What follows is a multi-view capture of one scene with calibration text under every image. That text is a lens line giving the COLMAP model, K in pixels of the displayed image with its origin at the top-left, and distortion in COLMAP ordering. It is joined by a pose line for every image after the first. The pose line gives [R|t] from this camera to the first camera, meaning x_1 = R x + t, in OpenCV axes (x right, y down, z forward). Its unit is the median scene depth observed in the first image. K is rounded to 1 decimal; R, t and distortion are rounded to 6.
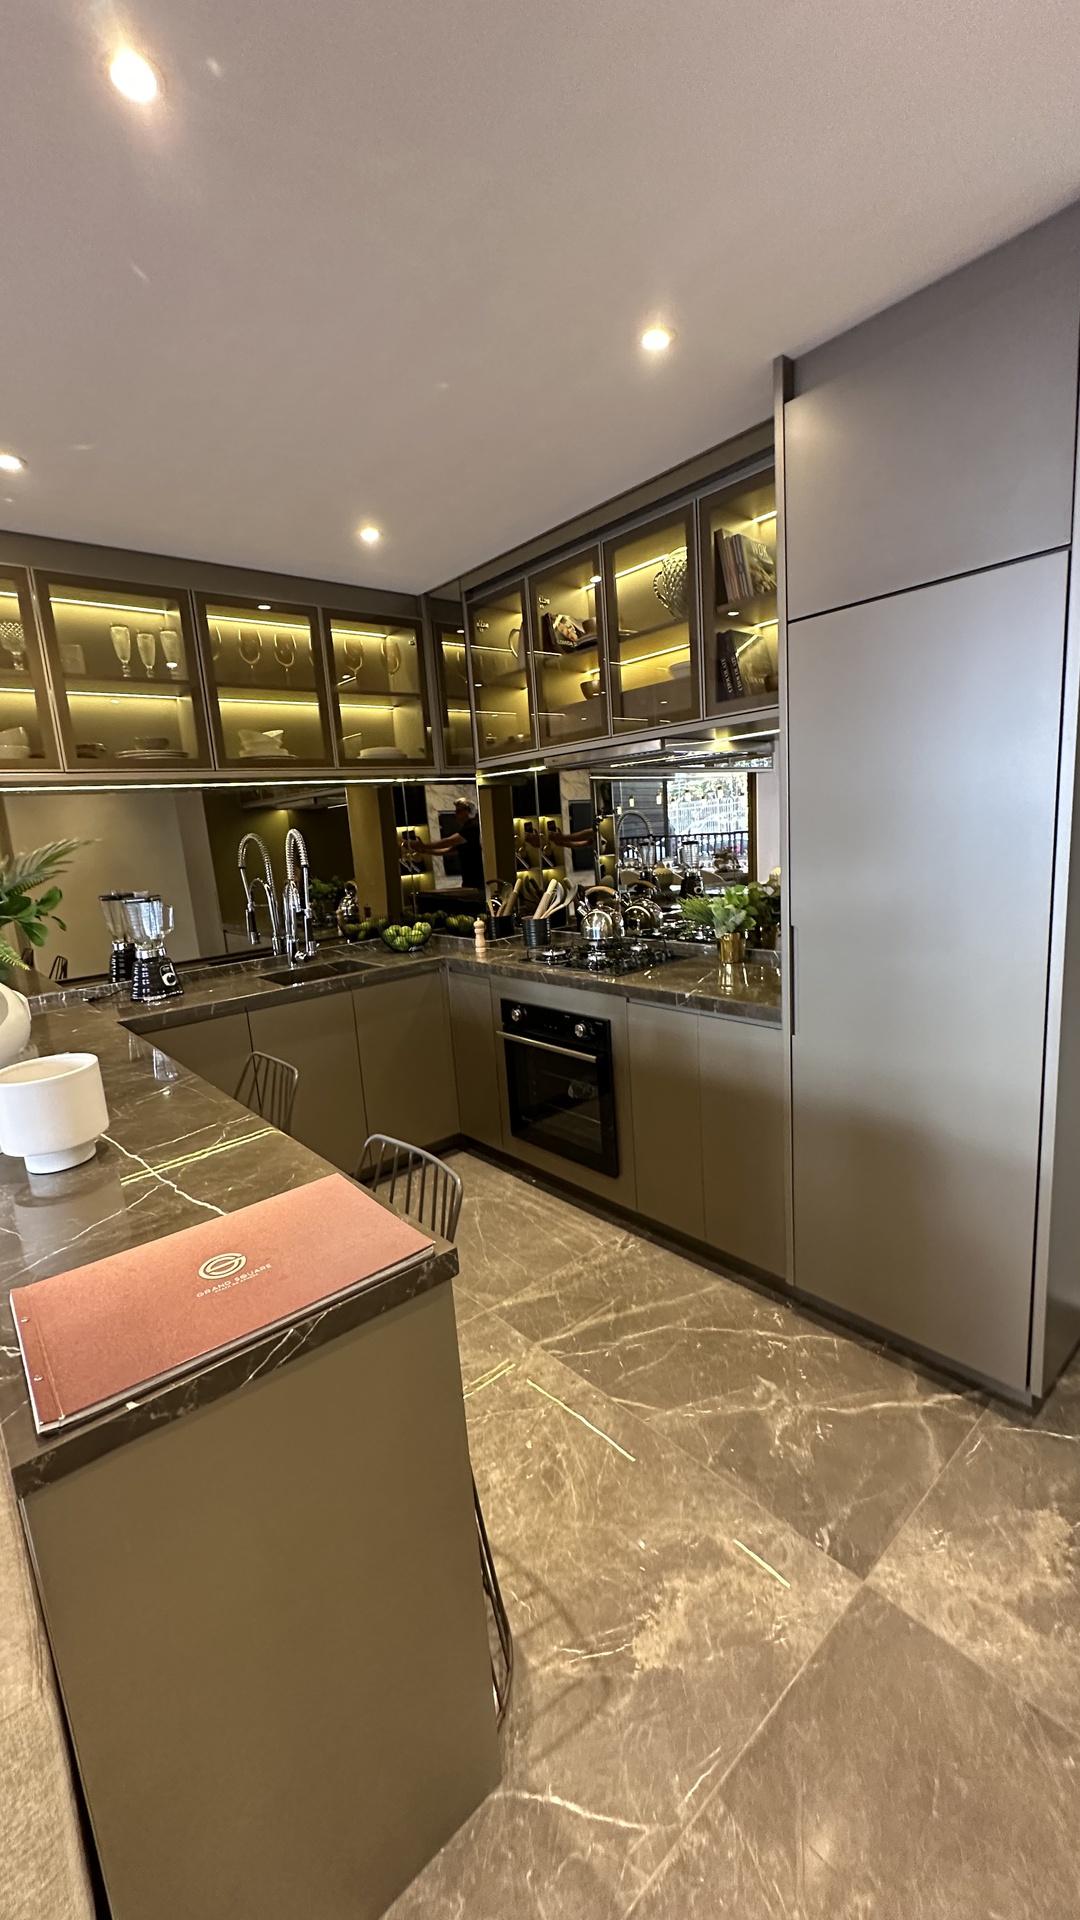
lens RADIAL K [[765.1, 0, 541.1], [0, 765.1, 957.9], [0, 0, 1]] dist [-0.001654, 0.000324]
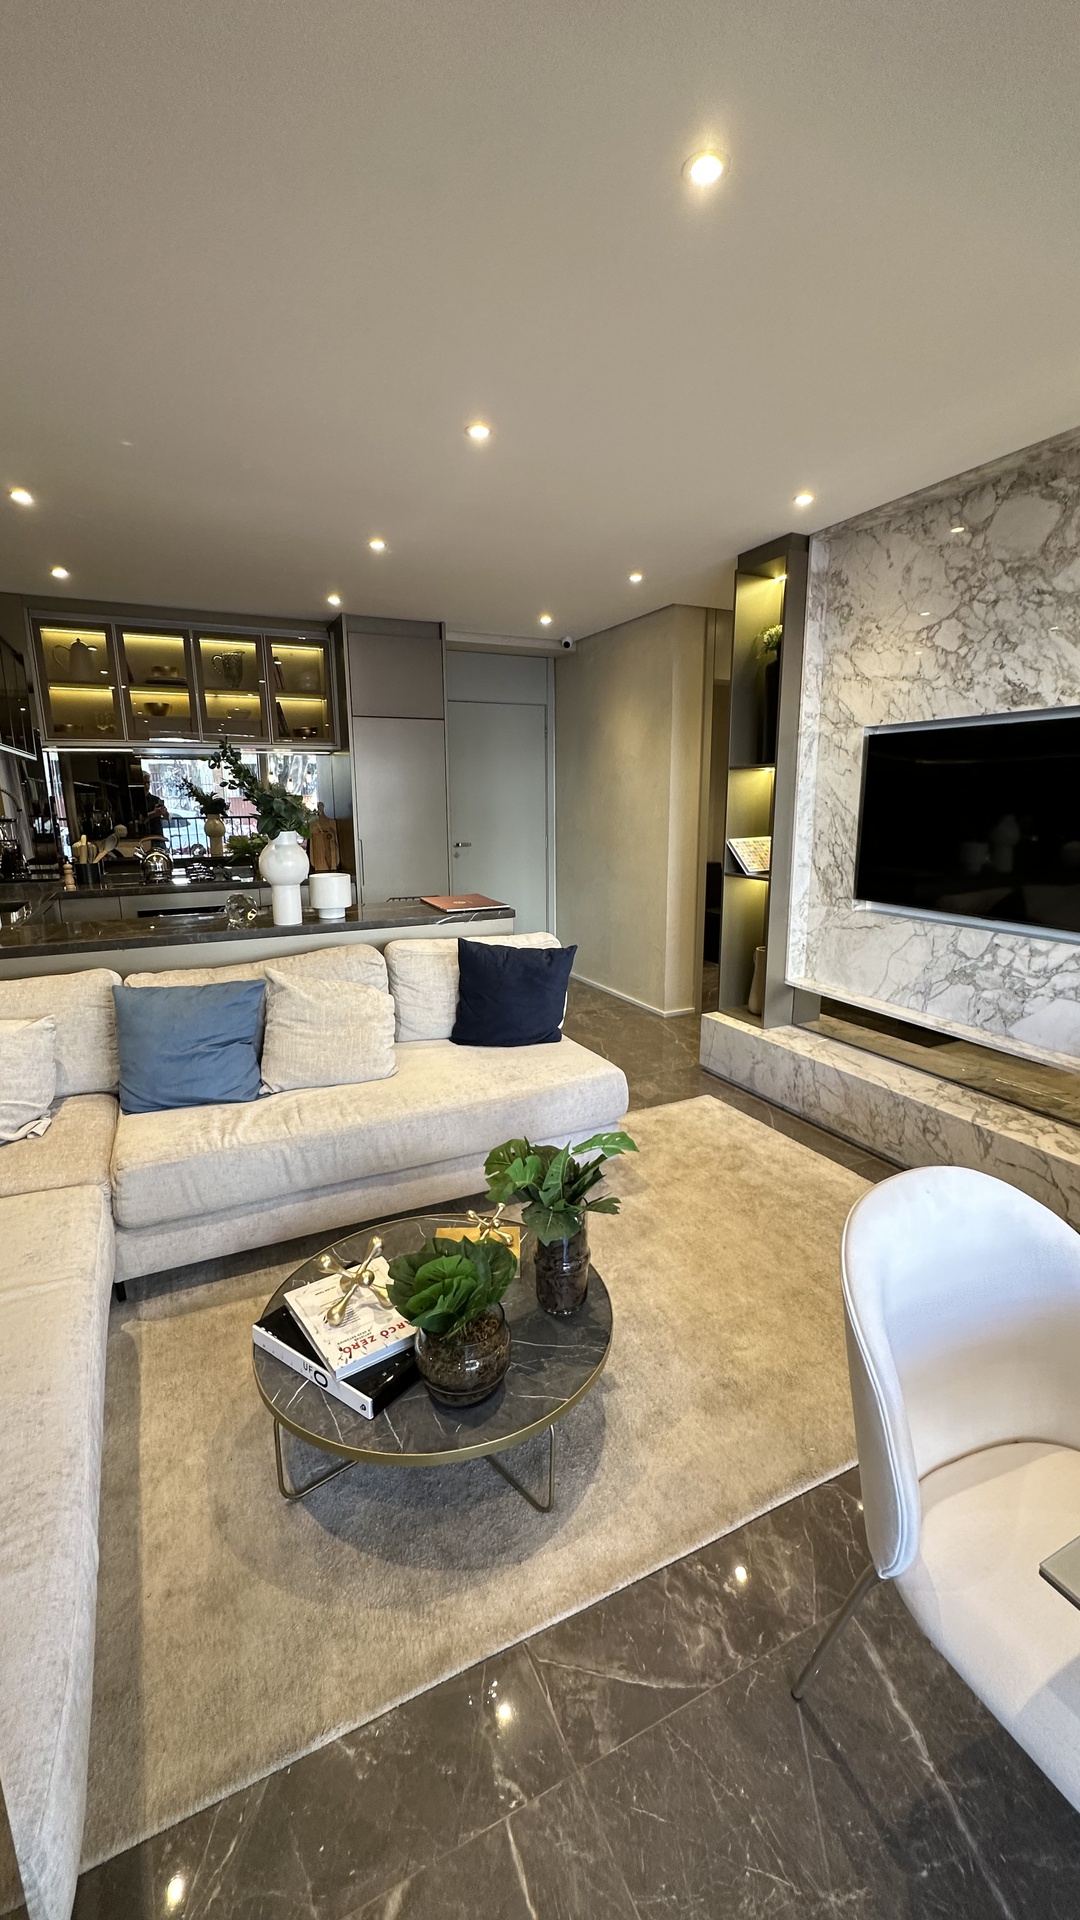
lens RADIAL K [[765.1, 0, 543.7], [0, 765.1, 960.5], [0, 0, 1]] dist [-0.001654, 0.000324]
pose [[0.256607, -0.138493, 0.956542, -1.387478], [0.159391, 0.982194, 0.099448, 0.137133], [-0.953282, 0.126945, 0.274113, -0.123021]]
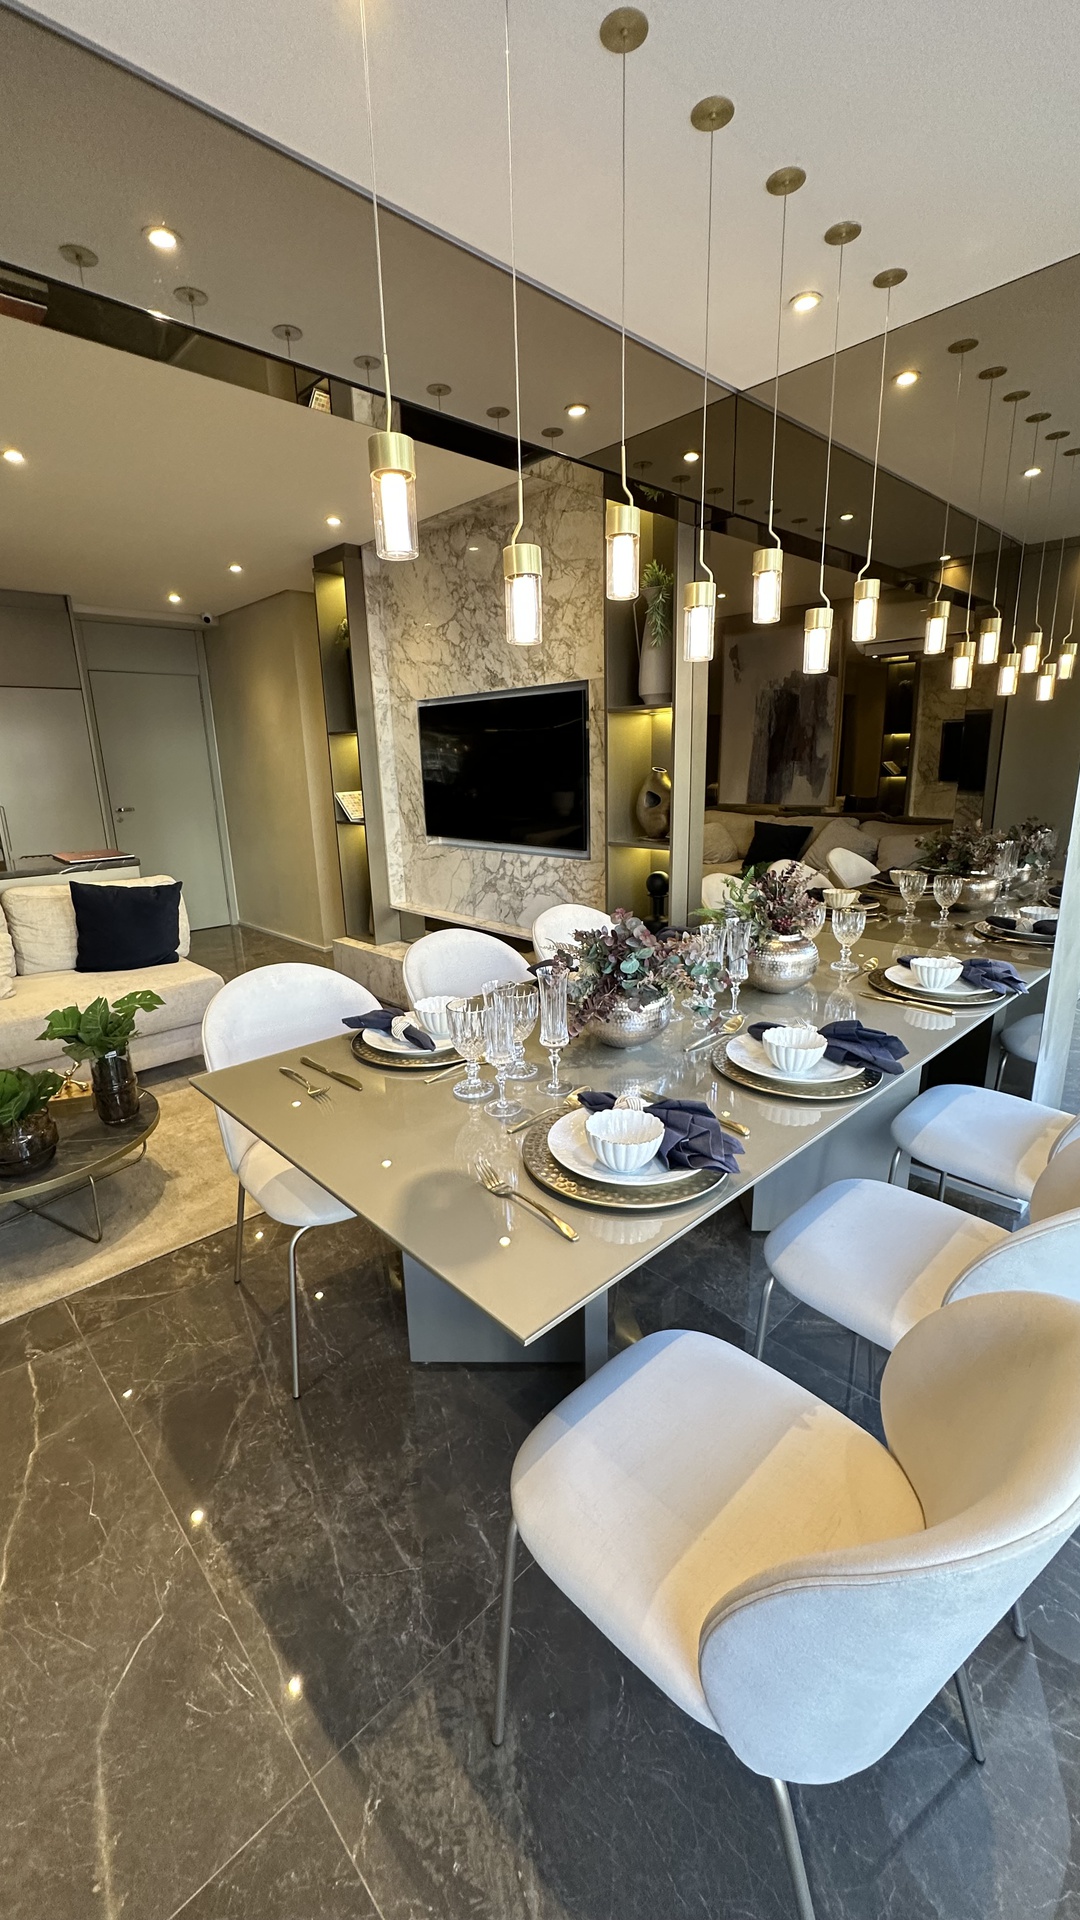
lens RADIAL K [[765.1, 0, 540.2], [0, 765.1, 960.5], [0, 0, 1]] dist [-0.001654, 0.000324]
pose [[-0.045368, -0.185669, 0.981564, -1.685106], [0.201718, 0.960633, 0.191033, 0.235501], [-0.978392, 0.206666, -0.006129, -0.444034]]
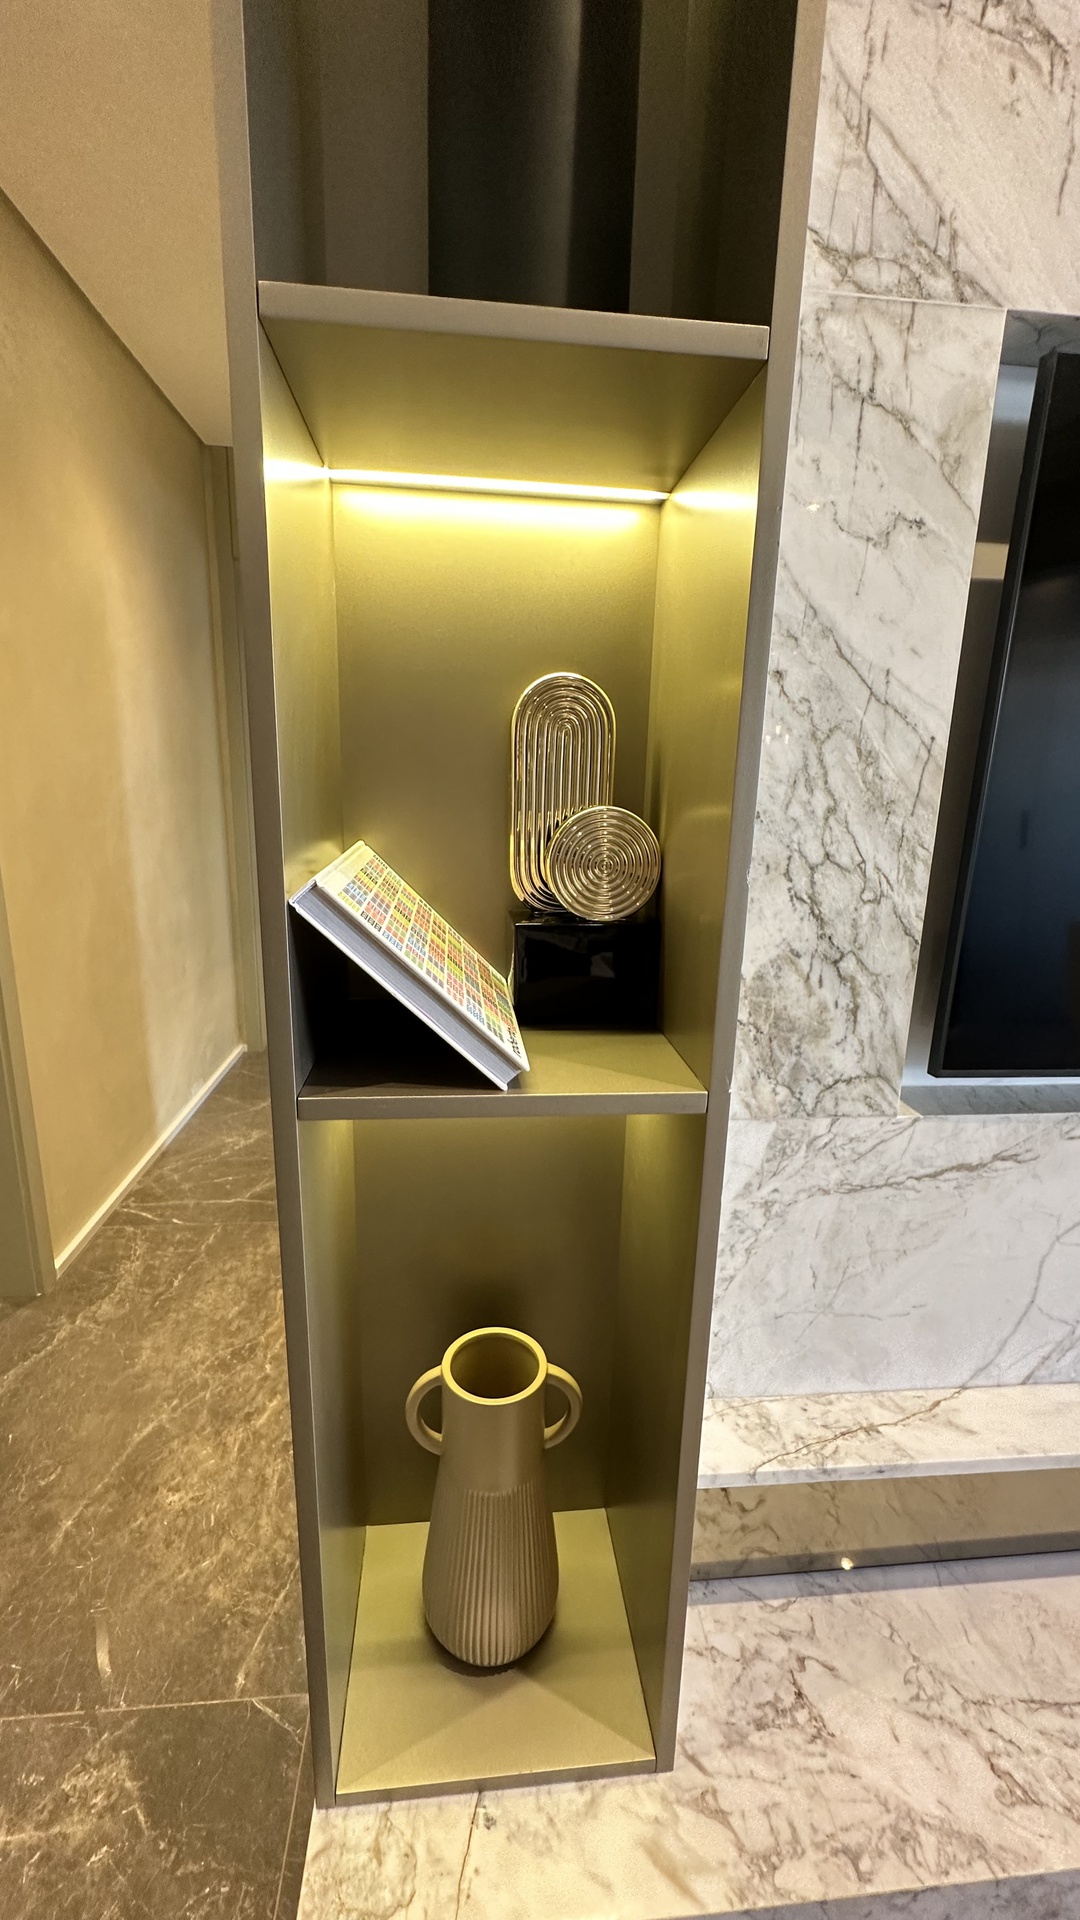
lens RADIAL K [[765.1, 0, 534.7], [0, 765.1, 957.6], [0, 0, 1]] dist [-0.001654, 0.000324]
pose [[-0.810343, -0.085512, 0.579682, -0.110358], [0.131766, 0.937363, 0.322472, 0.076387], [-0.570948, 0.337696, -0.748318, 0.029707]]
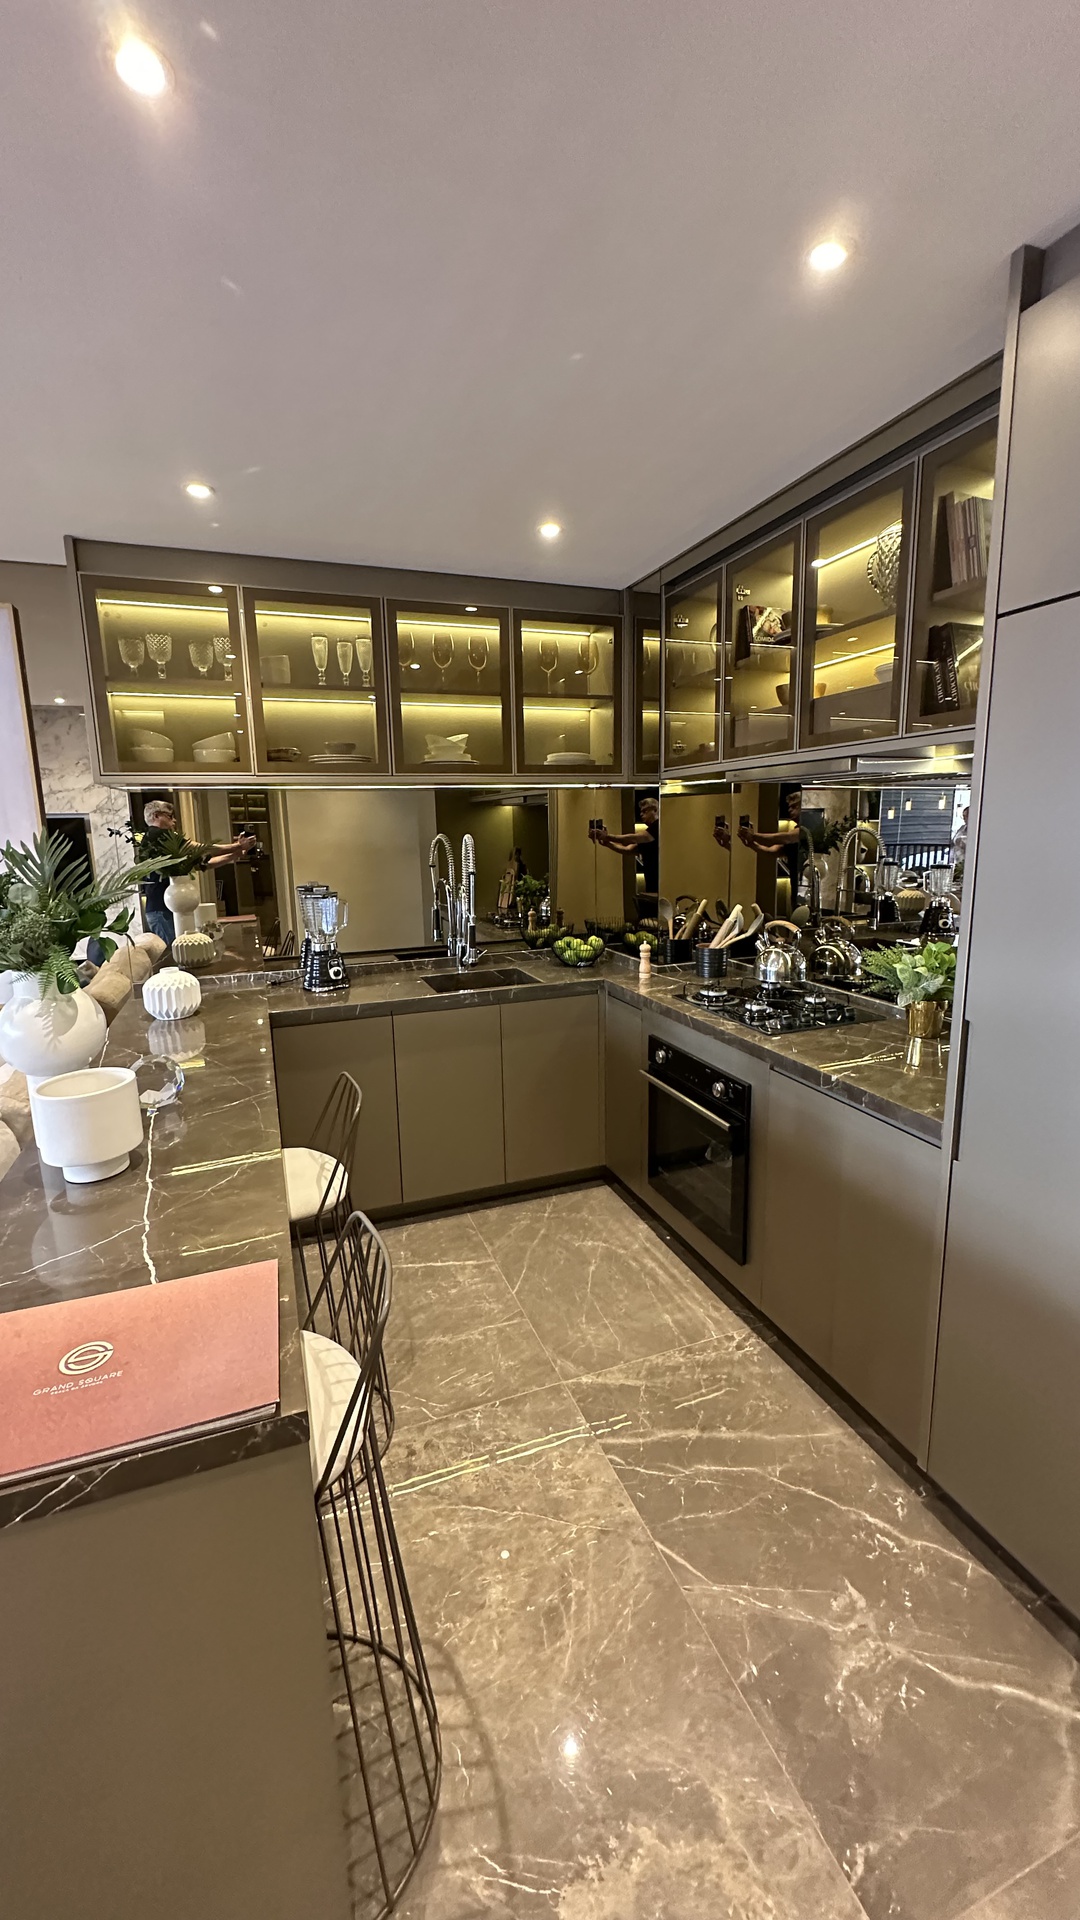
lens RADIAL K [[765.1, 0, 541.8], [0, 765.1, 958.3], [0, 0, 1]] dist [-0.001654, 0.000324]
pose [[0.937822, 0.110185, -0.329166, 0.130092], [-0.104325, 0.993911, 0.035470, -0.062792], [0.331070, 0.001076, 0.943606, 0.109896]]
